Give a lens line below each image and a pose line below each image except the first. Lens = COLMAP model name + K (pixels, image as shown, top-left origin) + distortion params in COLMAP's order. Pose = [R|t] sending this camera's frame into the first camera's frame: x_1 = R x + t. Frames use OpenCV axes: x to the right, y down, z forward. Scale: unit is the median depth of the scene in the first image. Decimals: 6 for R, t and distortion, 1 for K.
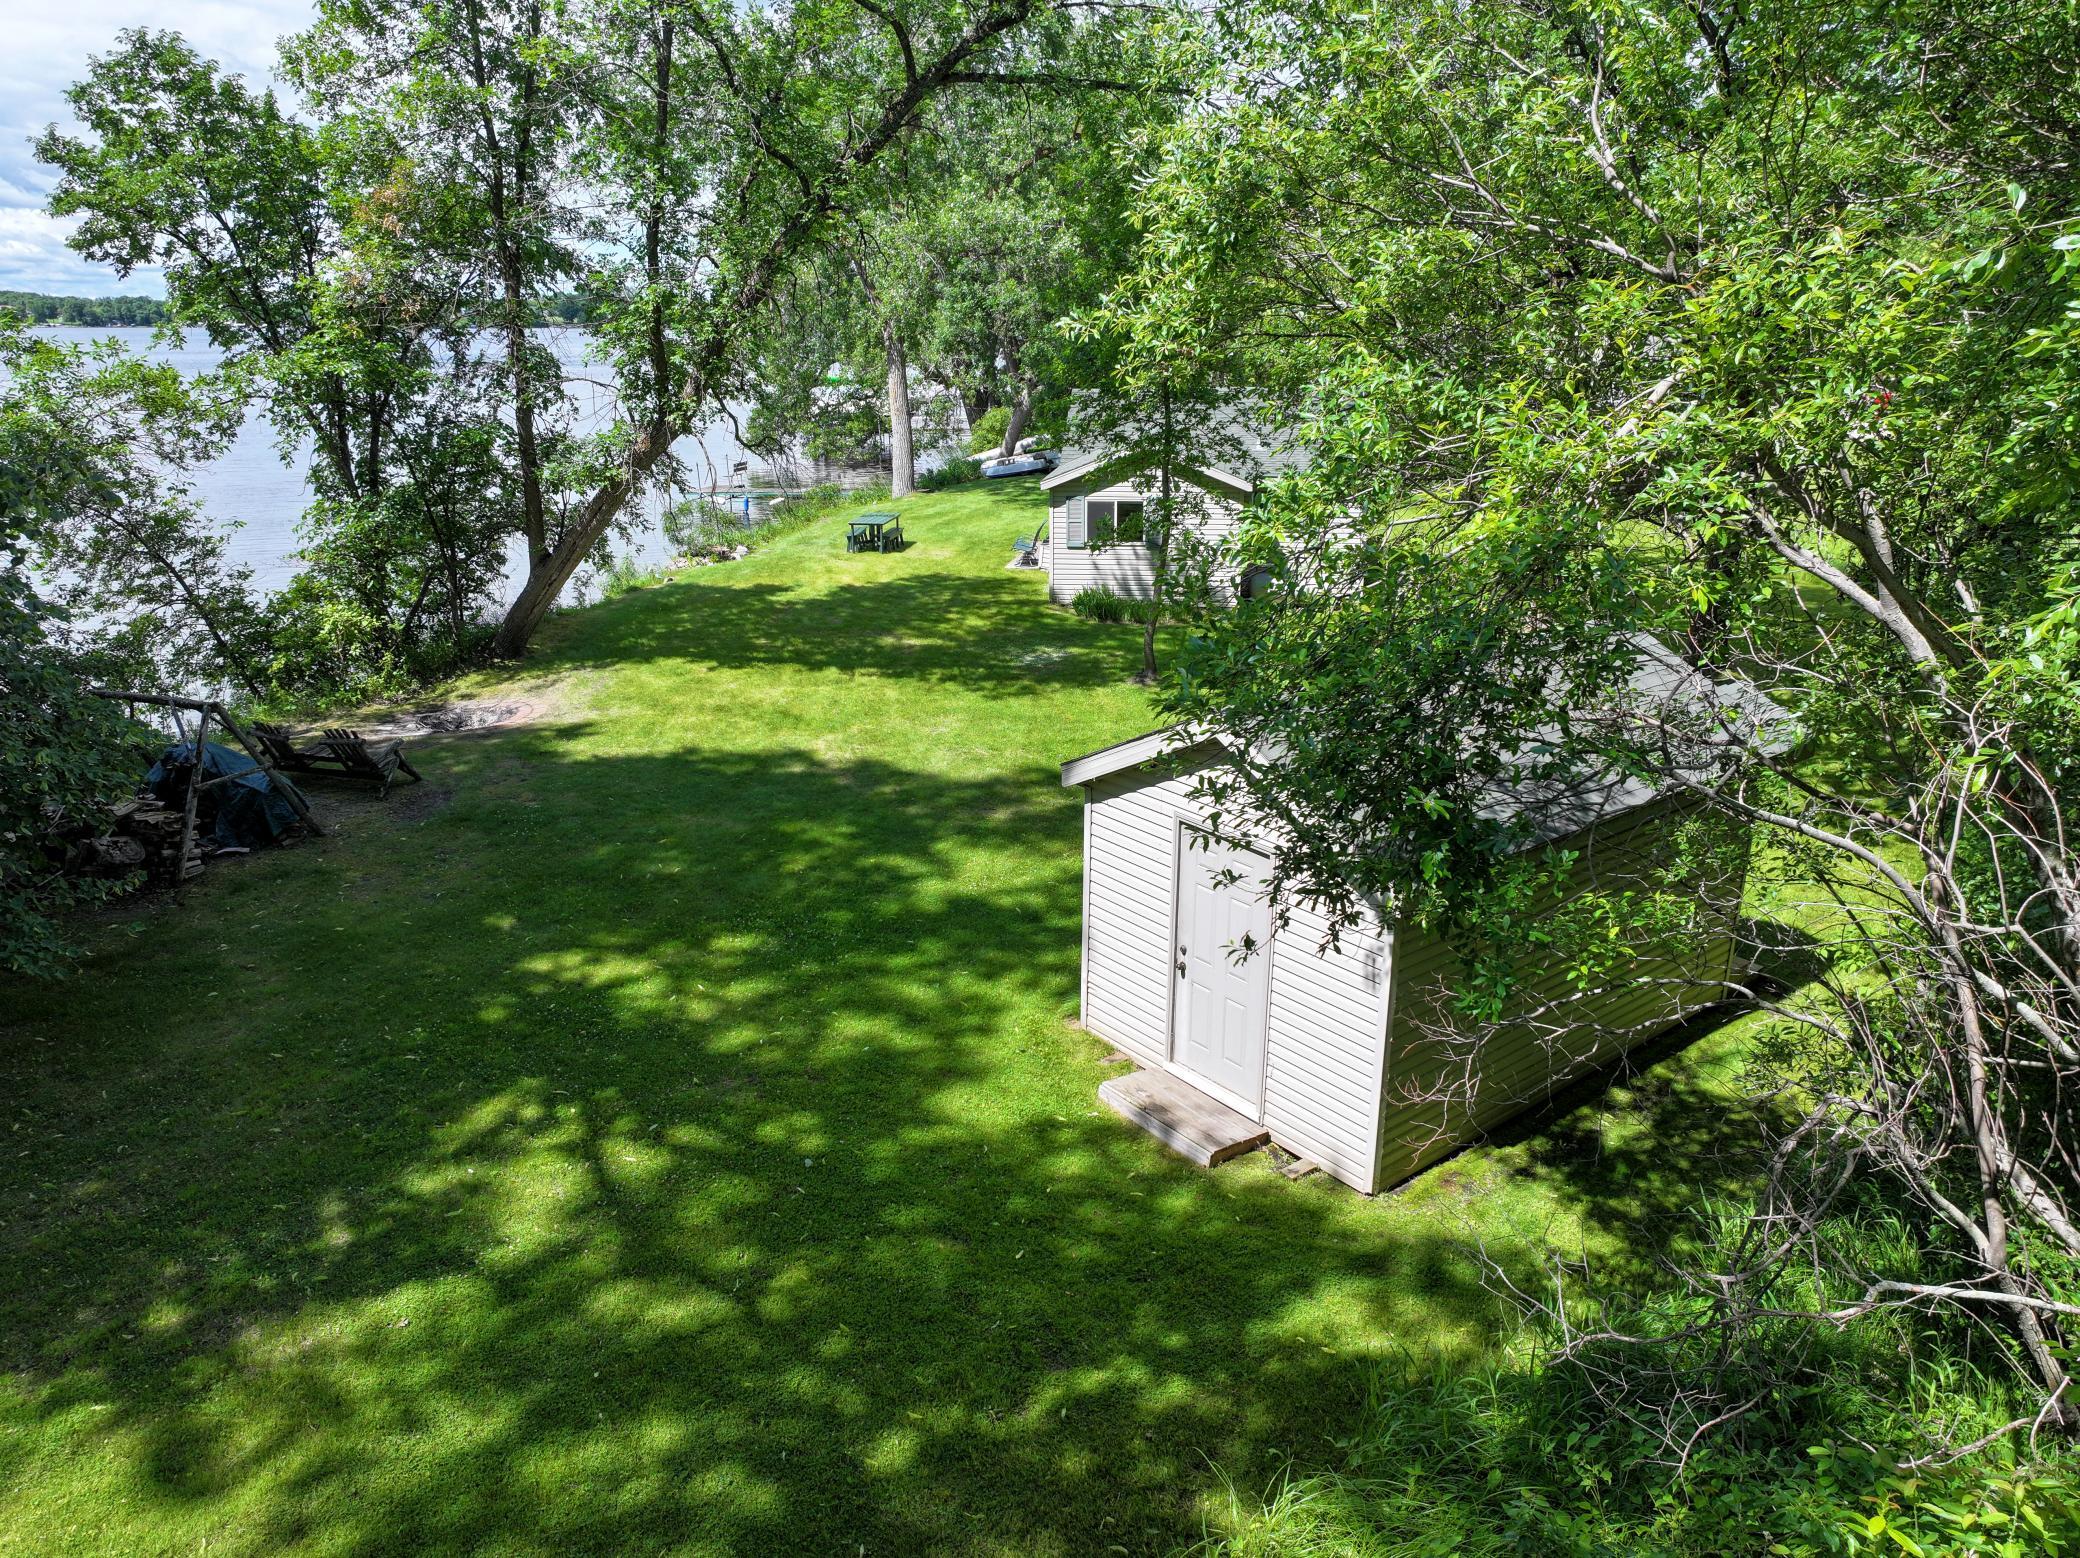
lens RADIAL K [[1442.2, 0, 1043.2], [0, 1442.2, 780.5], [0, 0, 1]] dist [0.002793, 0.001308]
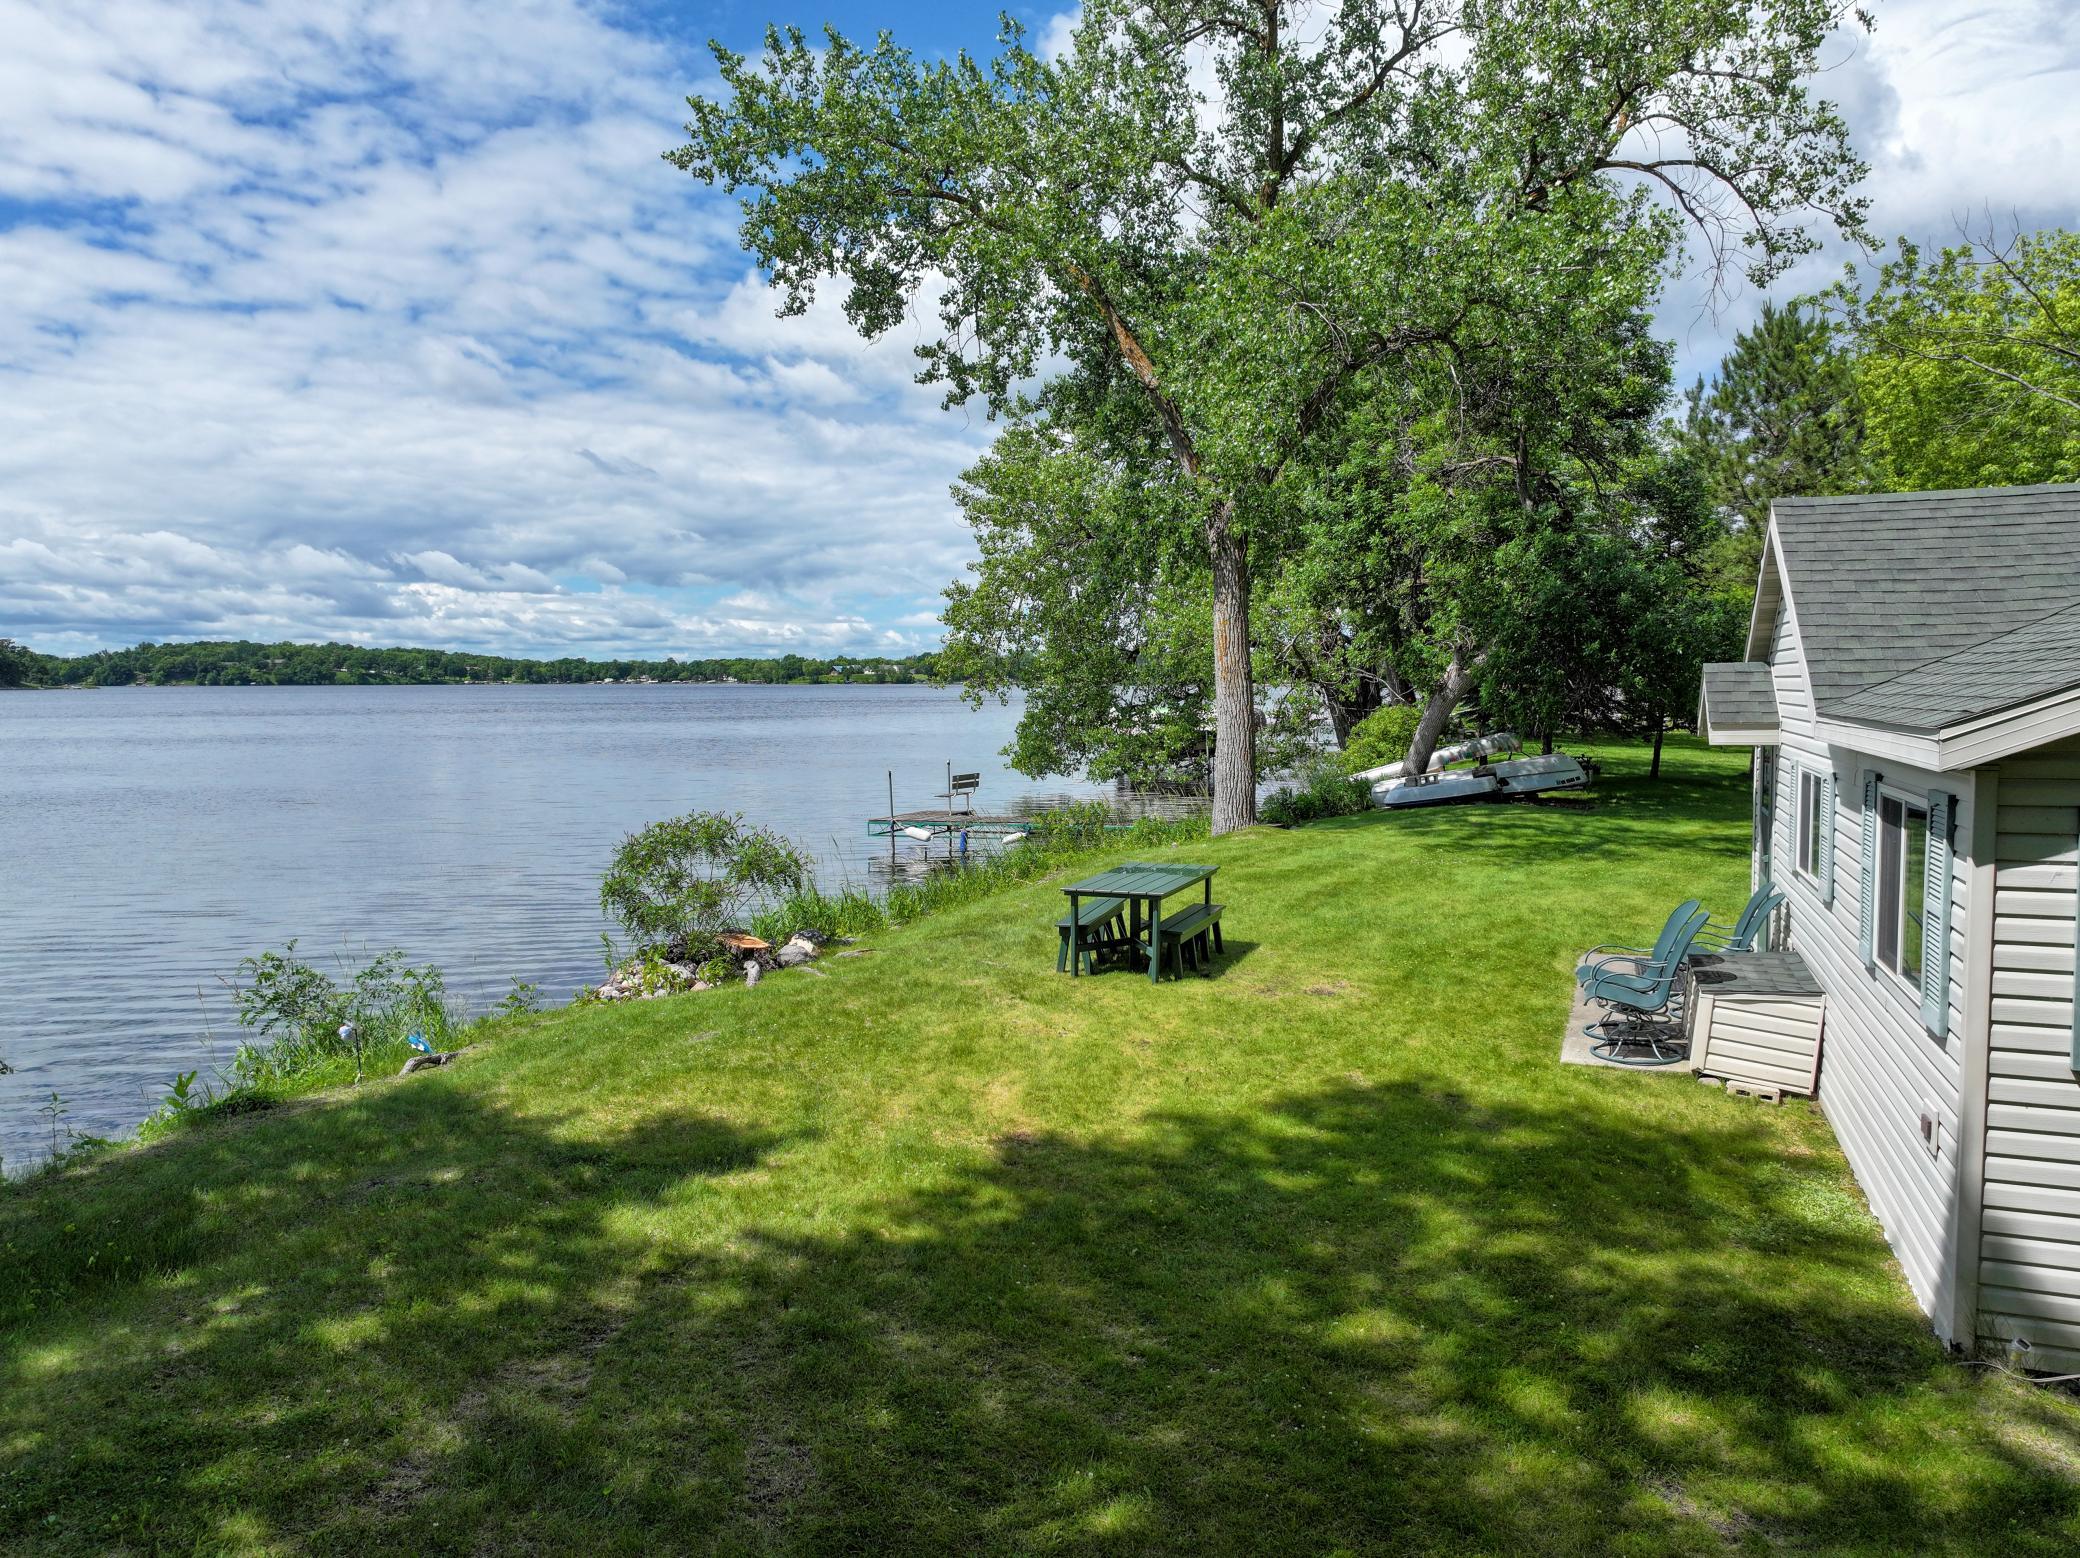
lens RADIAL K [[1442.2, 0, 1043.2], [0, 1442.2, 780.5], [0, 0, 1]] dist [0.002793, 0.001308]
pose [[0.973235, 0.017185, -0.229168, -0.072635], [-0.071382, 0.970481, -0.230370, -0.147447], [0.218445, 0.240563, 0.945733, 0.793110]]
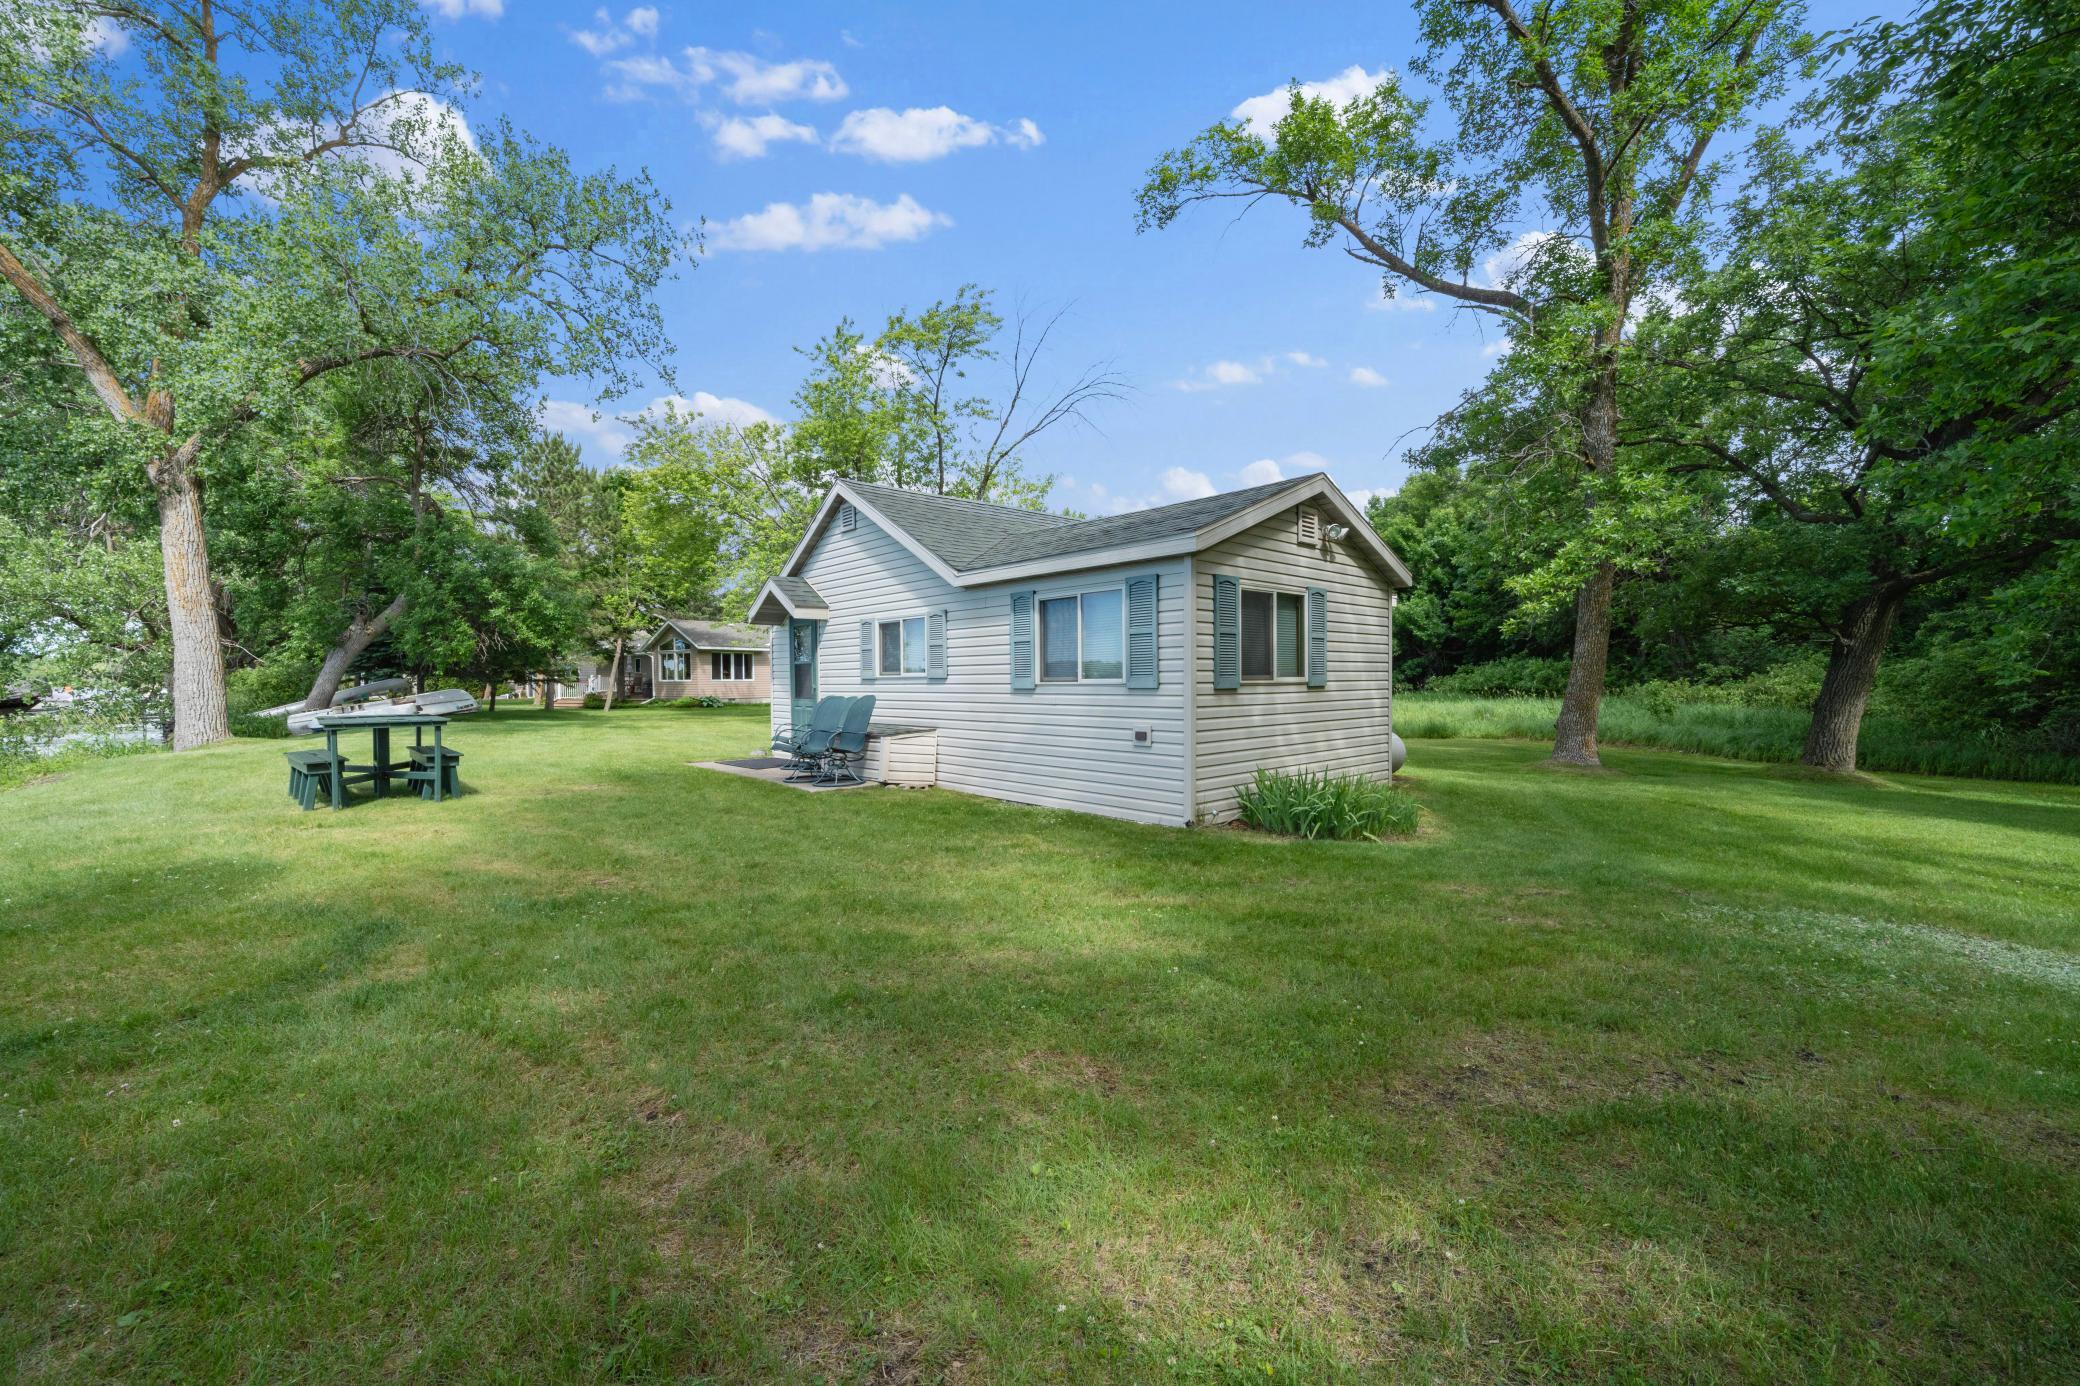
lens RADIAL K [[811.1, 0, 1042.6], [0, 811.1, 702.9], [0, 0, 1]] dist [-0.002412, -0.000171]
pose [[0.637596, -0.017610, 0.770170, -0.209056], [0.234534, 0.956719, -0.172288, -0.128719], [-0.733802, 0.290481, 0.614130, 0.893965]]
